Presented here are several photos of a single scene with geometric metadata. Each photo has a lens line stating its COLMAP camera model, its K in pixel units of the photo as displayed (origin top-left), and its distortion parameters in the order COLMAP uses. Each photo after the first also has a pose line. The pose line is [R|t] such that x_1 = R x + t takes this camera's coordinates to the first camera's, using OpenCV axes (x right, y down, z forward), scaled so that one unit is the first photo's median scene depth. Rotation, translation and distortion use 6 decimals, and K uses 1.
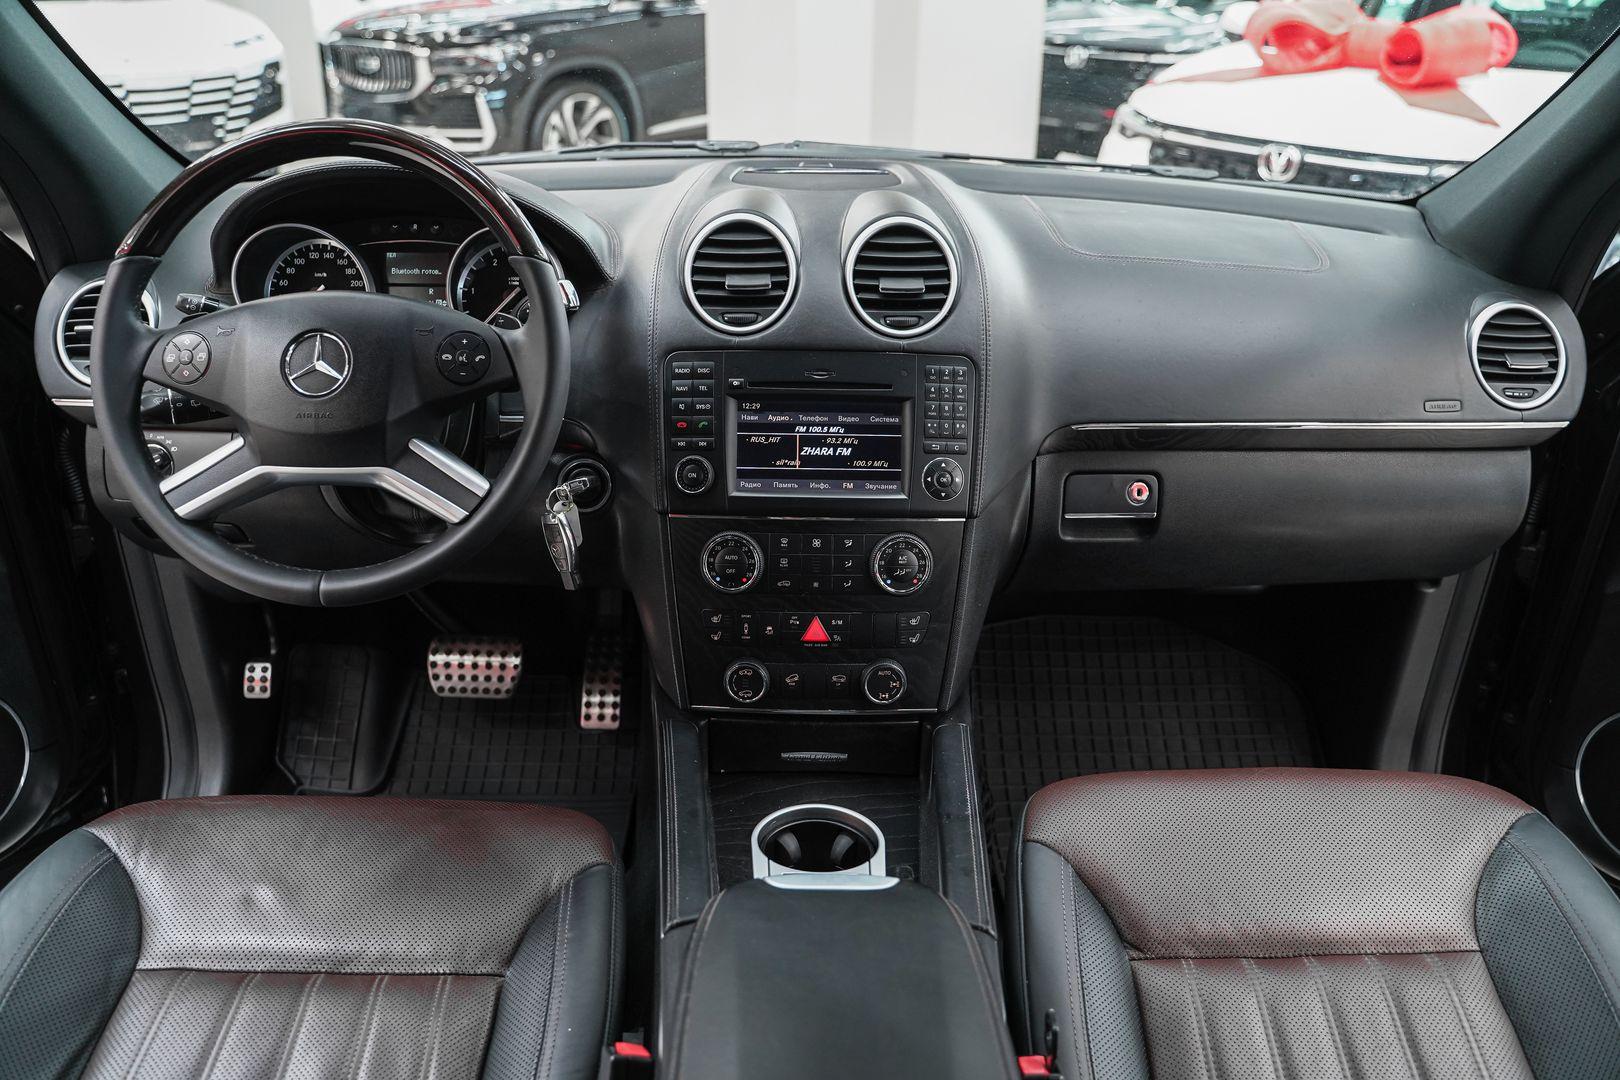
lens RADIAL K [[1314.0, 0, 810.0], [0, 1314.0, 540.0], [0, 0, 1]] dist [-0.122311, 0.103242]
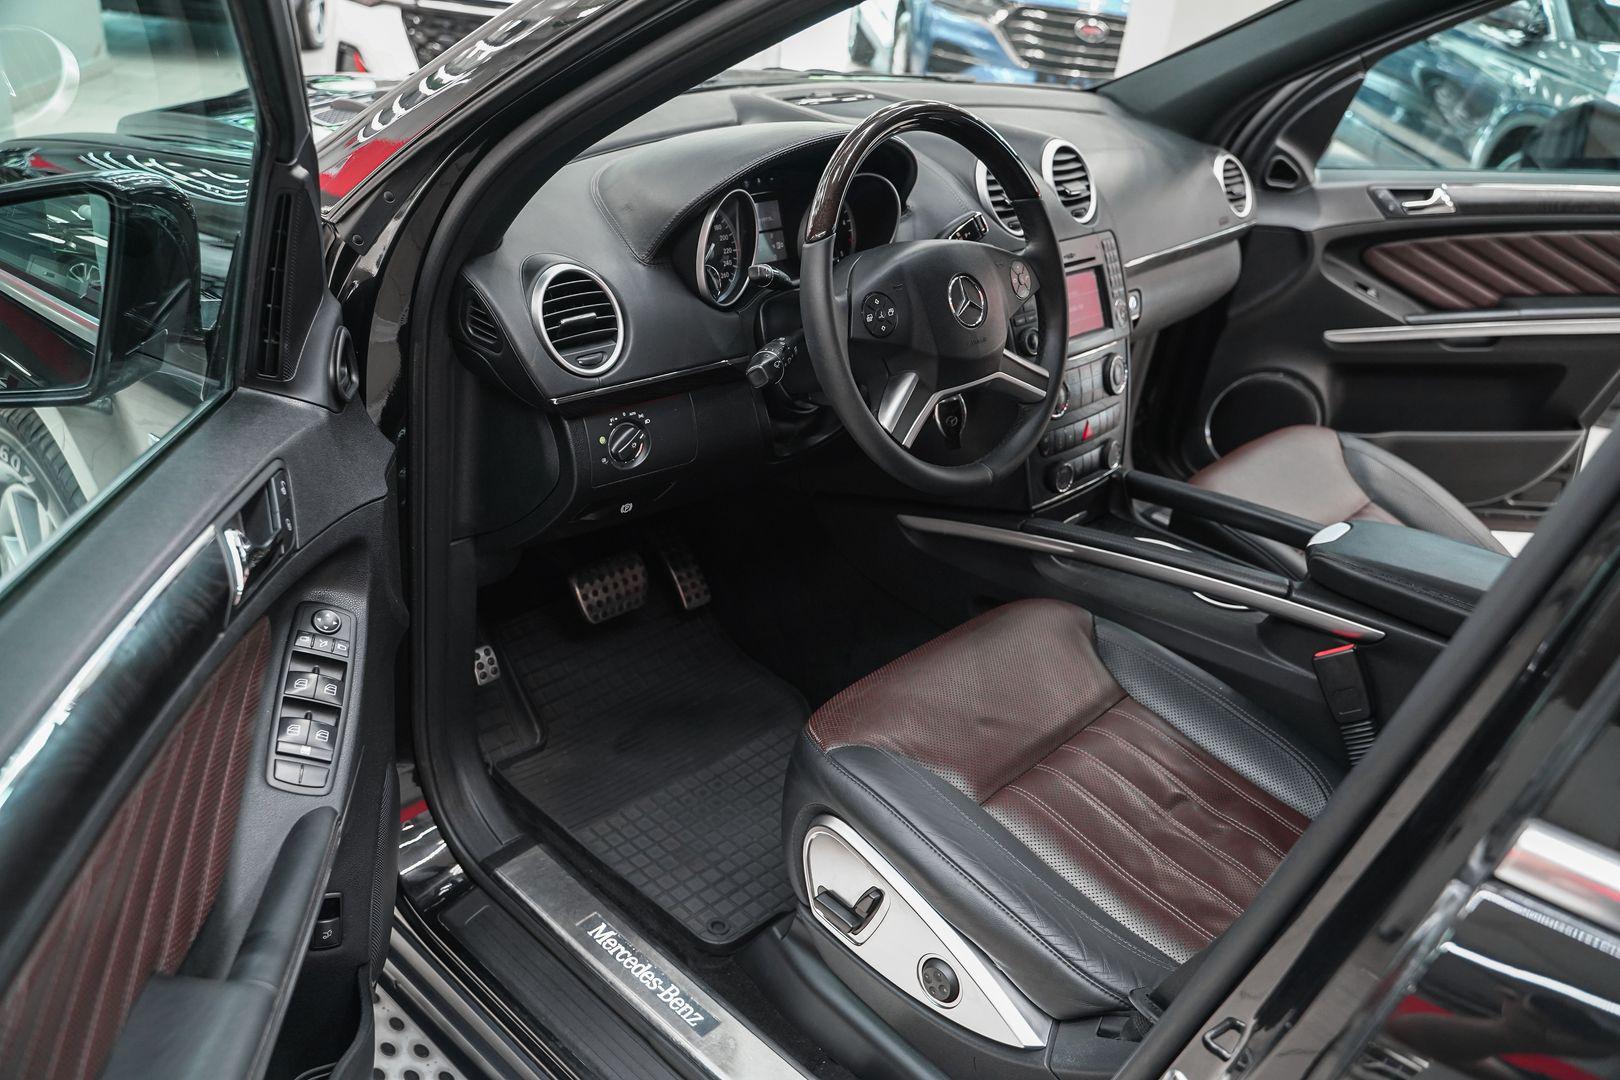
lens RADIAL K [[1314.0, 0, 810.0], [0, 1314.0, 540.0], [0, 0, 1]] dist [-0.122311, 0.103242]
pose [[0.686328, -0.296014, 0.664326, -1.220946], [0.213479, 0.955183, 0.205066, -0.180491], [-0.695256, 0.001077, 0.718762, 0.164340]]
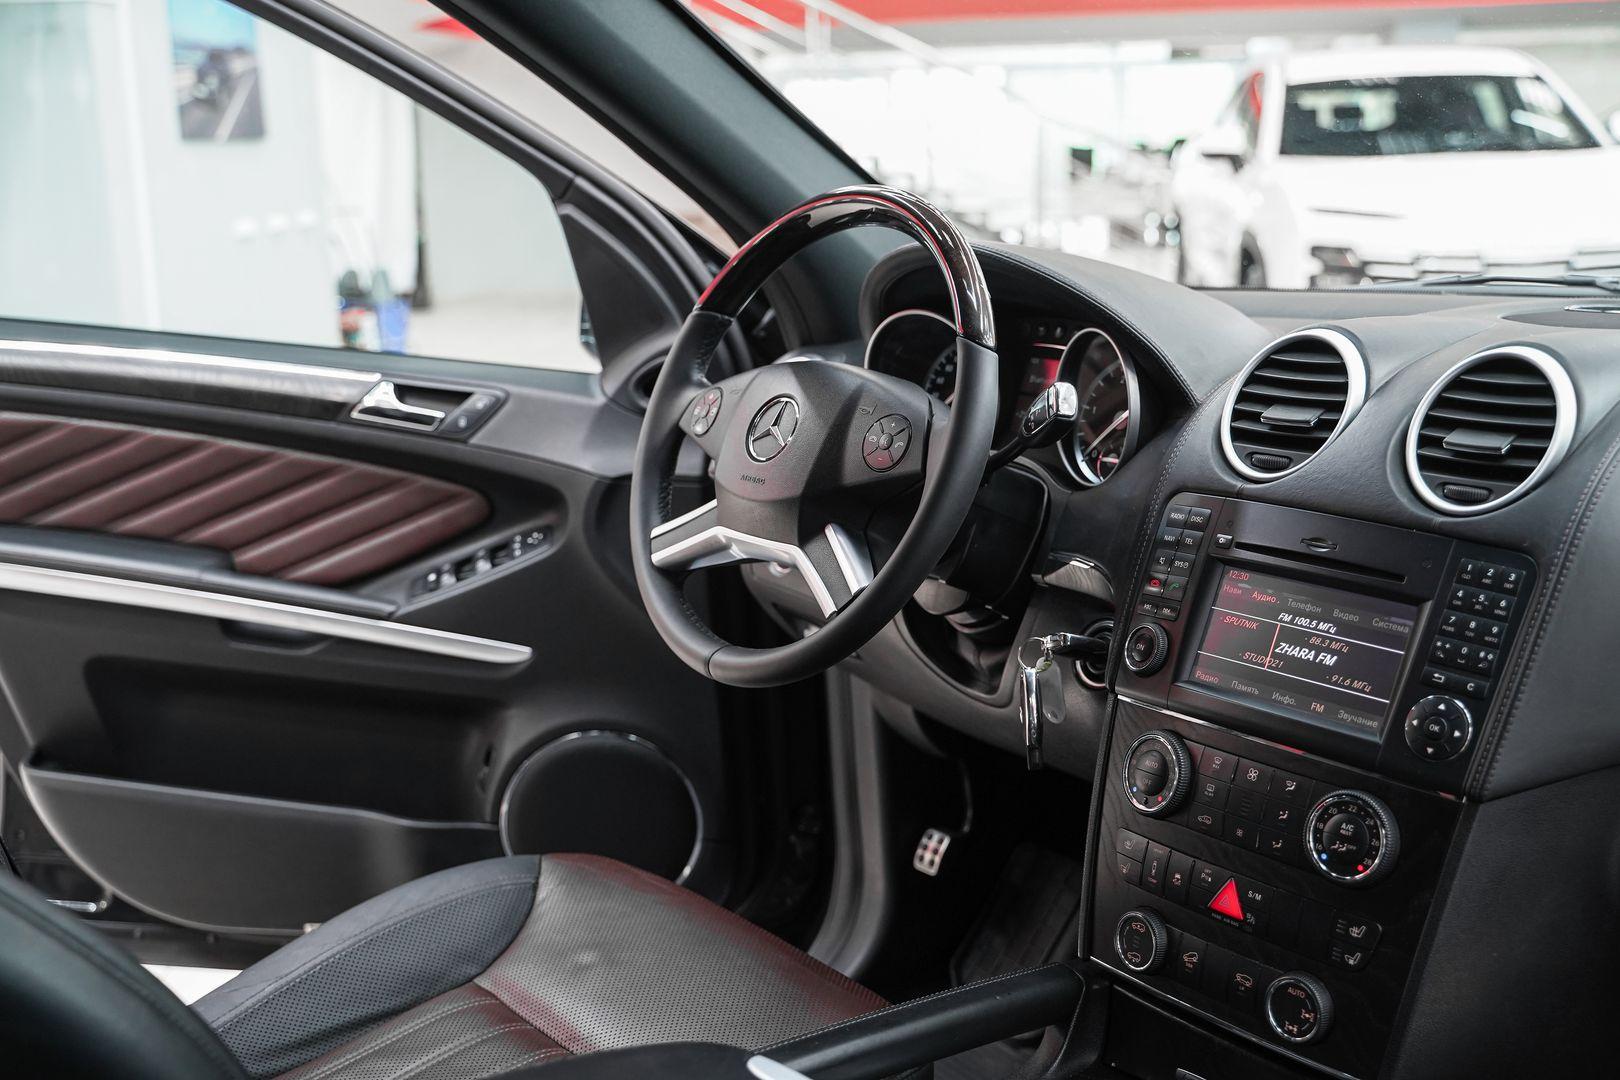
lens RADIAL K [[1819.6, 0, 808.7], [0, 1819.6, 502.8], [0, 0, 1]] dist [-0.012943, -0.003460]
pose [[0.610712, 0.126445, -0.781692, 0.597858], [-0.297011, 0.951674, -0.078105, 0.010434], [0.734040, 0.279871, 0.618755, 0.178837]]
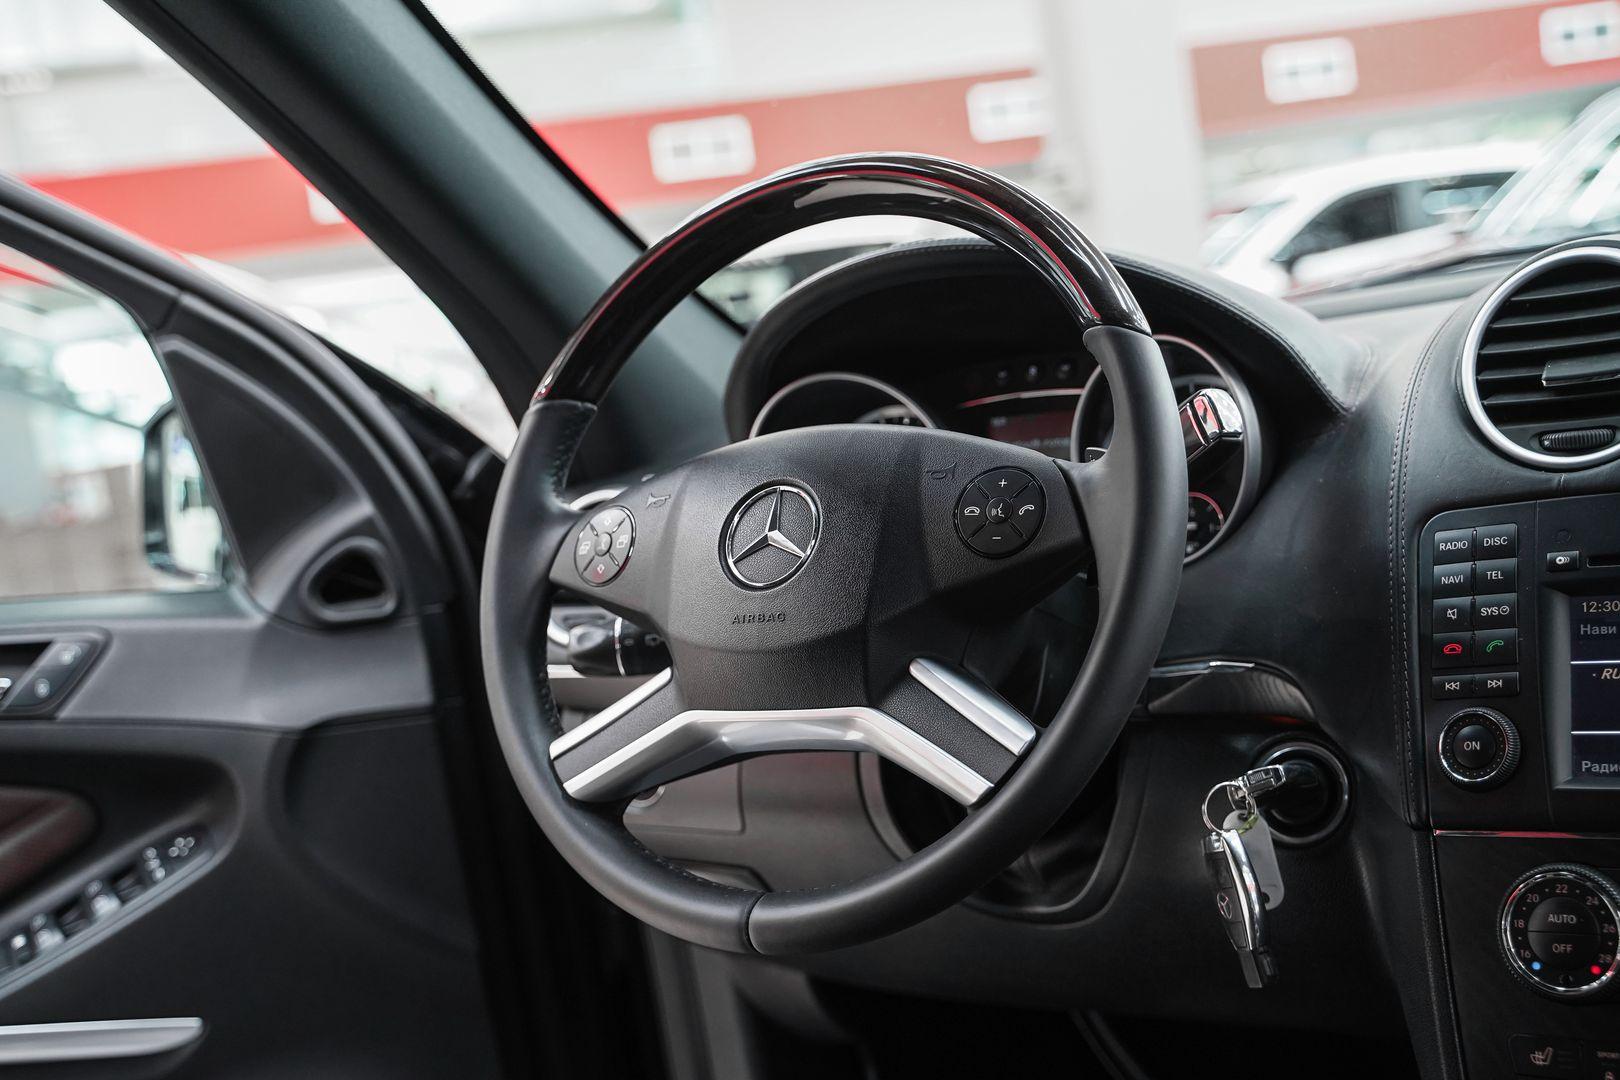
lens RADIAL K [[2019.1, 0, 771.0], [0, 2019.1, 509.7], [0, 0, 1]] dist [0.039916, 0.036592]
pose [[0.827185, -0.086008, -0.555309, 0.122202], [-0.081249, 0.959527, -0.269642, 0.091539], [0.556025, 0.268163, 0.786718, 0.224079]]
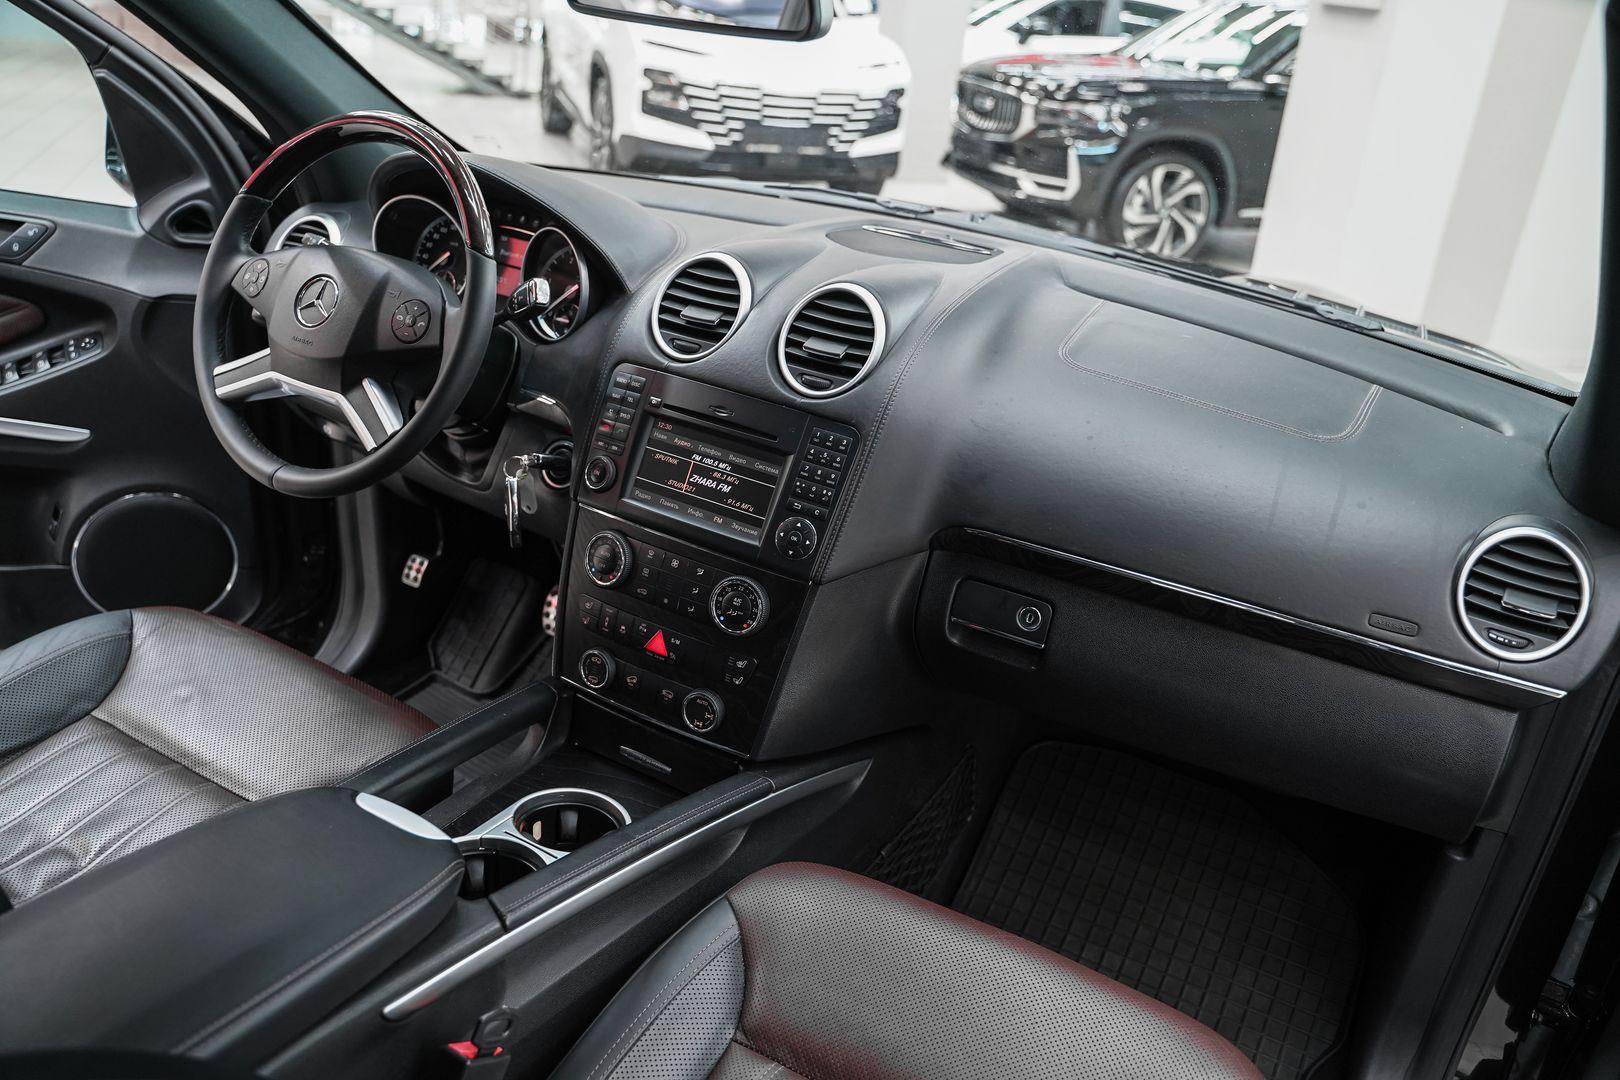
lens RADIAL K [[1314.0, 0, 810.0], [0, 1314.0, 540.0], [0, 0, 1]] dist [-0.122311, 0.103242]
pose [[0.863205, 0.269977, -0.426602, 0.542898], [-0.287378, 0.957505, 0.024466, -0.072576], [0.415079, 0.101477, 0.904109, 0.080999]]
